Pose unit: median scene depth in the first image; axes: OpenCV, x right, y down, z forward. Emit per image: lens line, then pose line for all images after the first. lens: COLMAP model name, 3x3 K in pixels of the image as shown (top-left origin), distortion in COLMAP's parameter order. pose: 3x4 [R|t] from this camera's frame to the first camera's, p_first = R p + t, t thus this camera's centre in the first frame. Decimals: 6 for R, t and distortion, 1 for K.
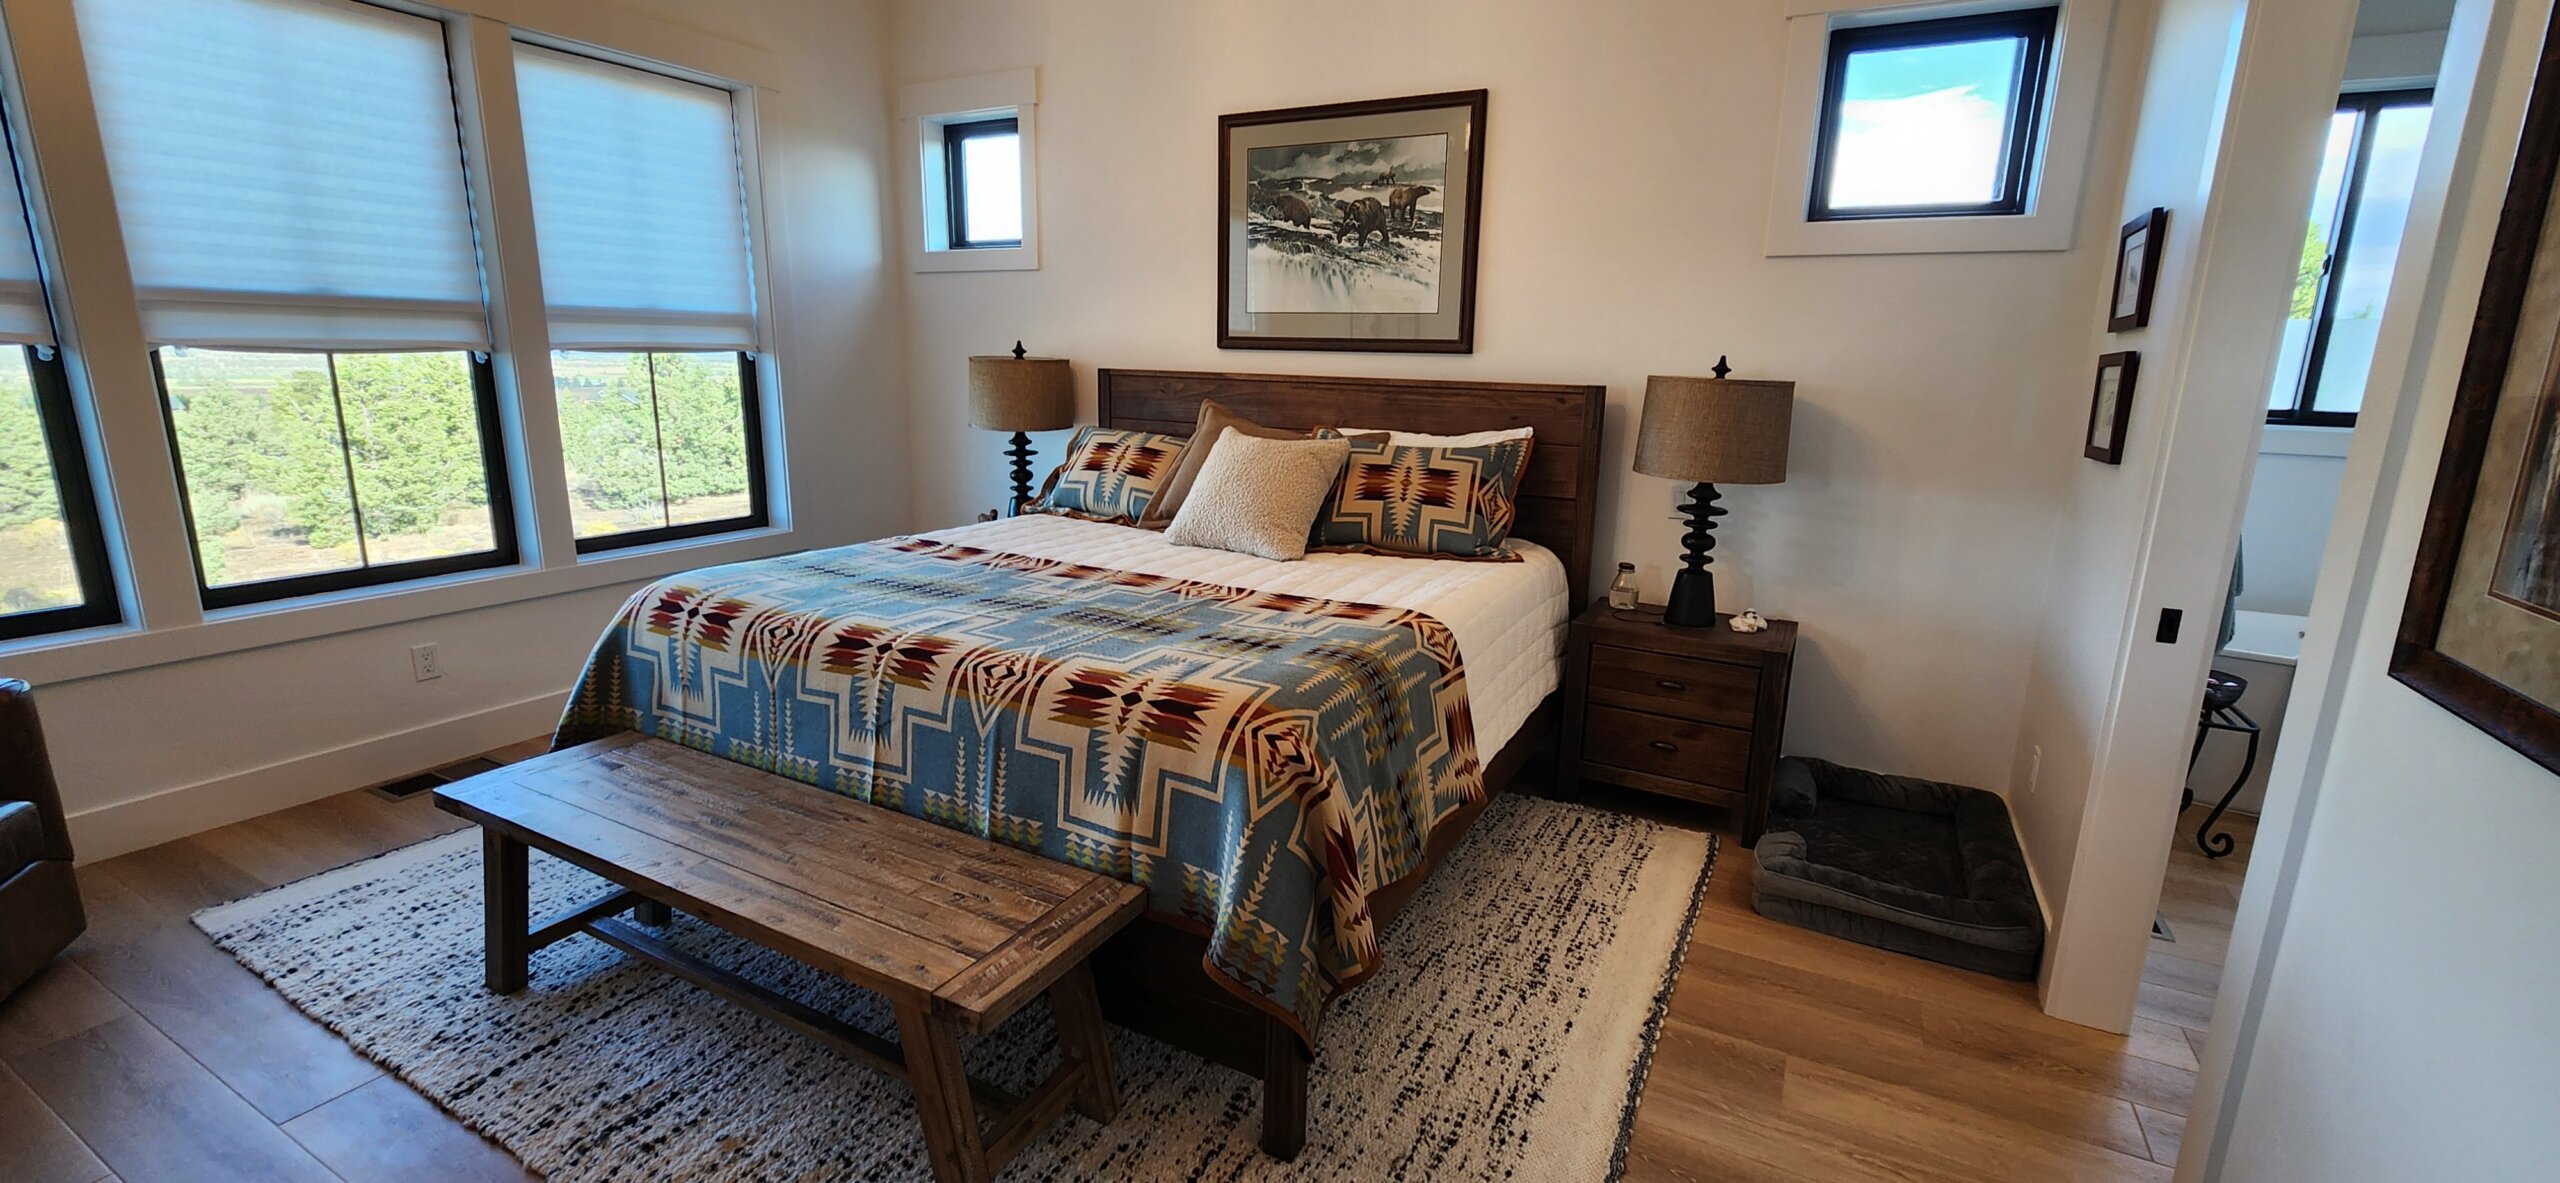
lens RADIAL K [[1035.1, 0, 1283.0], [0, 1035.1, 576.2], [0, 0, 1]] dist [0.001968, 0.000483]
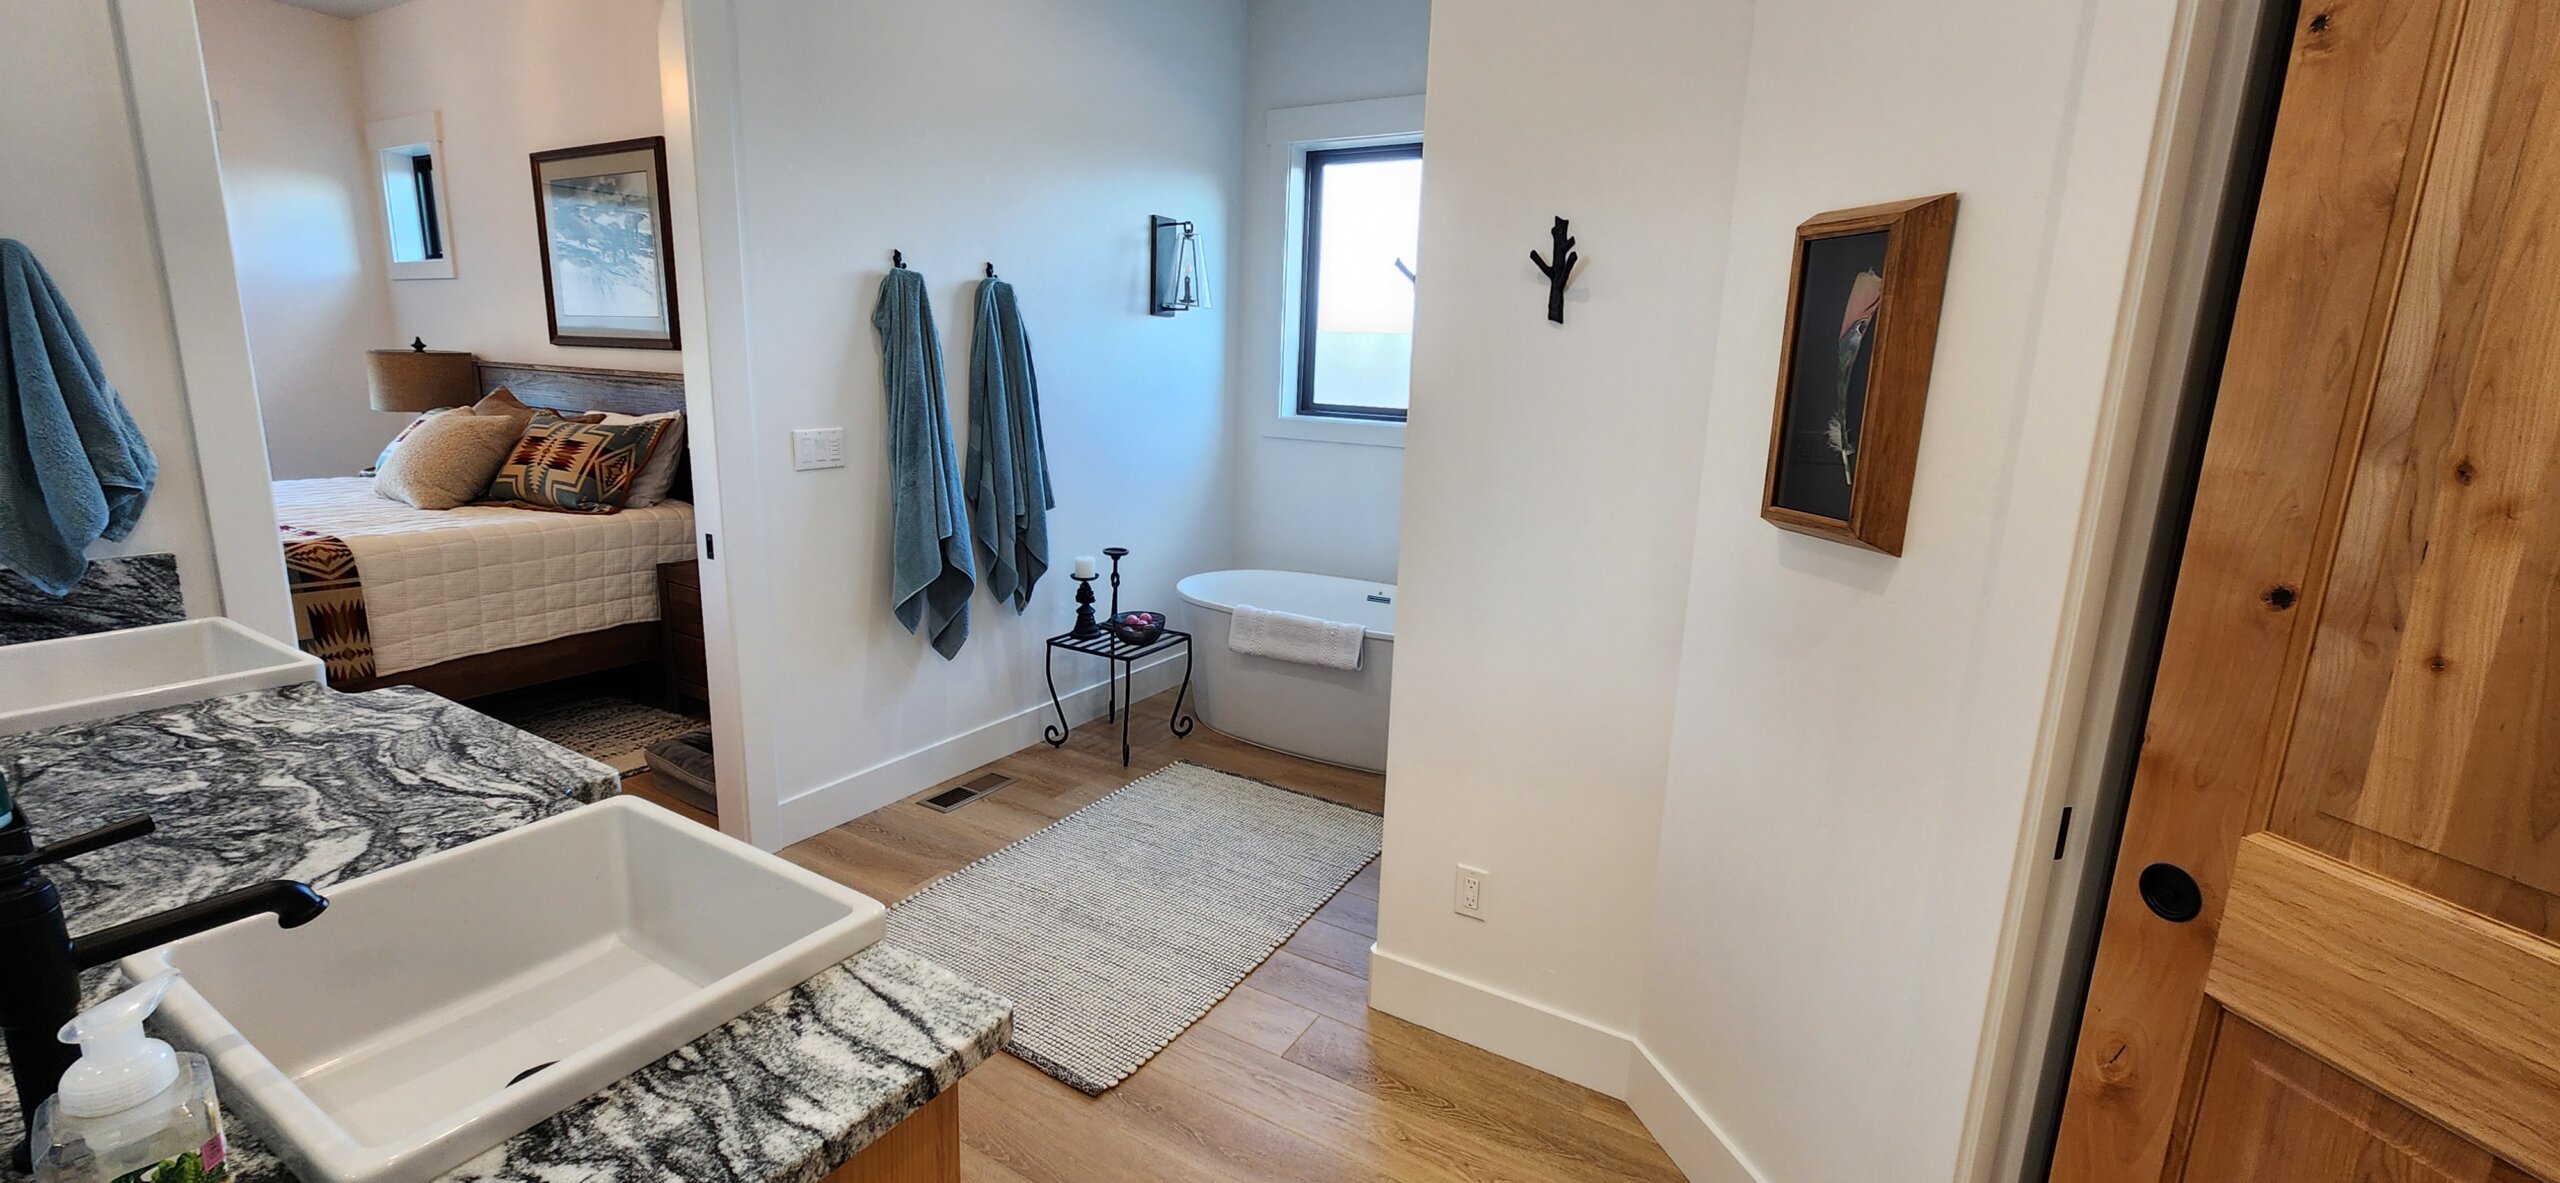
lens RADIAL K [[1035.1, 0, 1283.0], [0, 1035.1, 576.2], [0, 0, 1]] dist [0.001968, 0.000483]
pose [[0.999210, 0.020484, -0.034055, 0.981756], [-0.020864, 0.999724, -0.010827, 0.051555], [0.033824, 0.011529, 0.999361, -0.201015]]
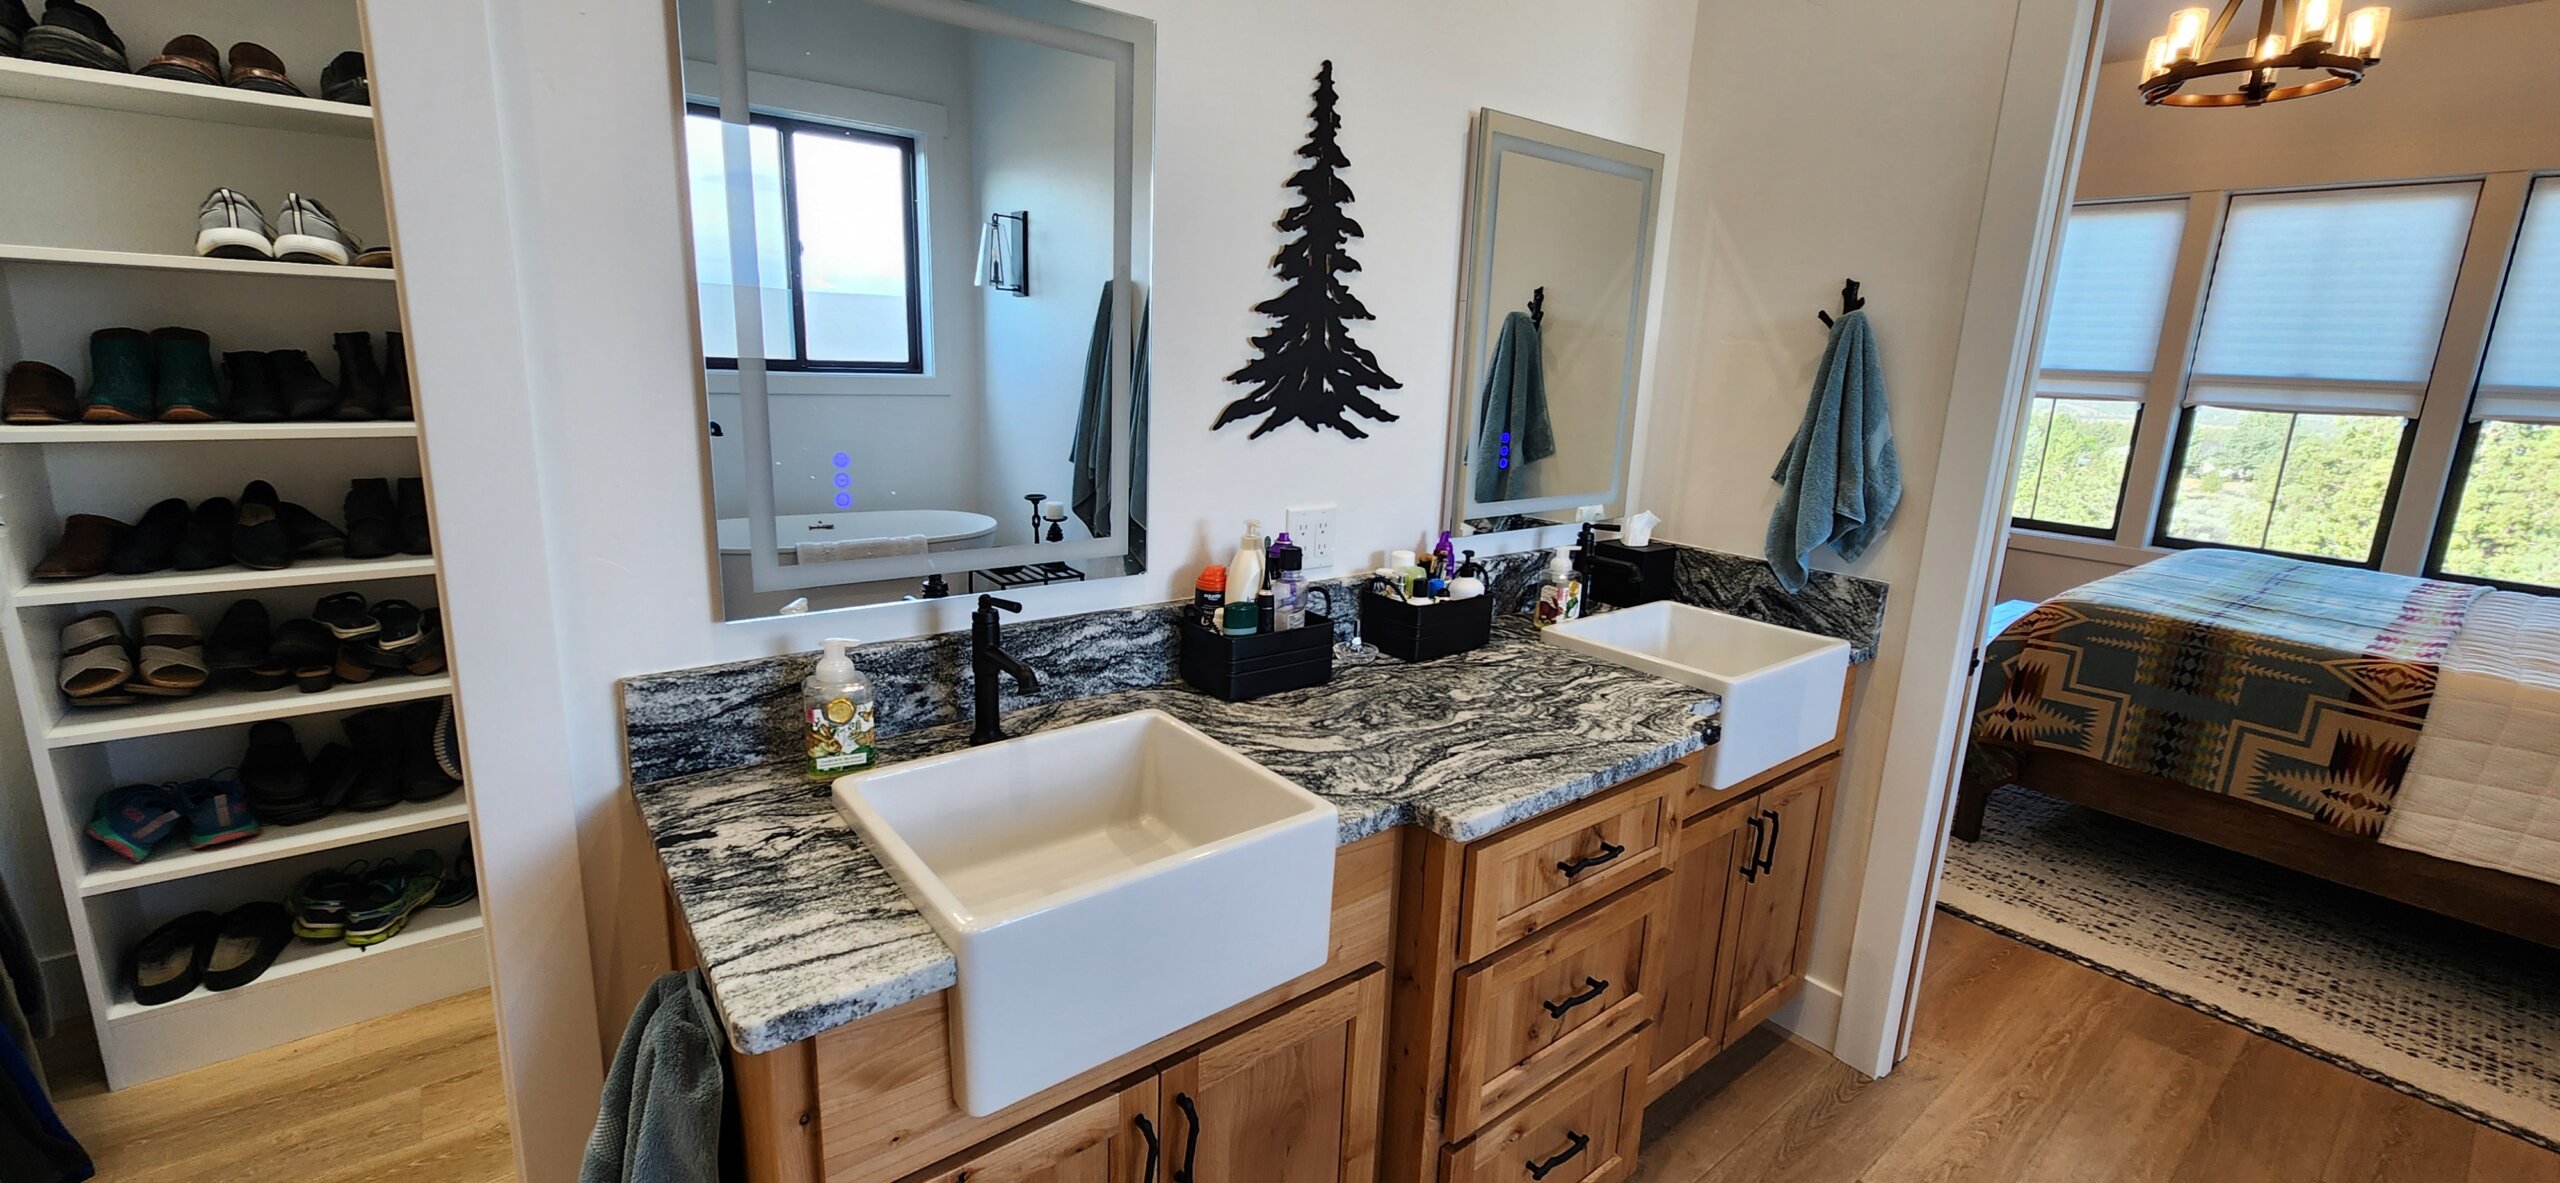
lens RADIAL K [[1035.1, 0, 1283.0], [0, 1035.1, 576.2], [0, 0, 1]] dist [0.001968, 0.000483]
pose [[-0.385732, 0.161594, -0.908349, 1.060790], [-0.242037, 0.932335, 0.268642, -0.034925], [0.890297, 0.323478, -0.320520, 0.202008]]
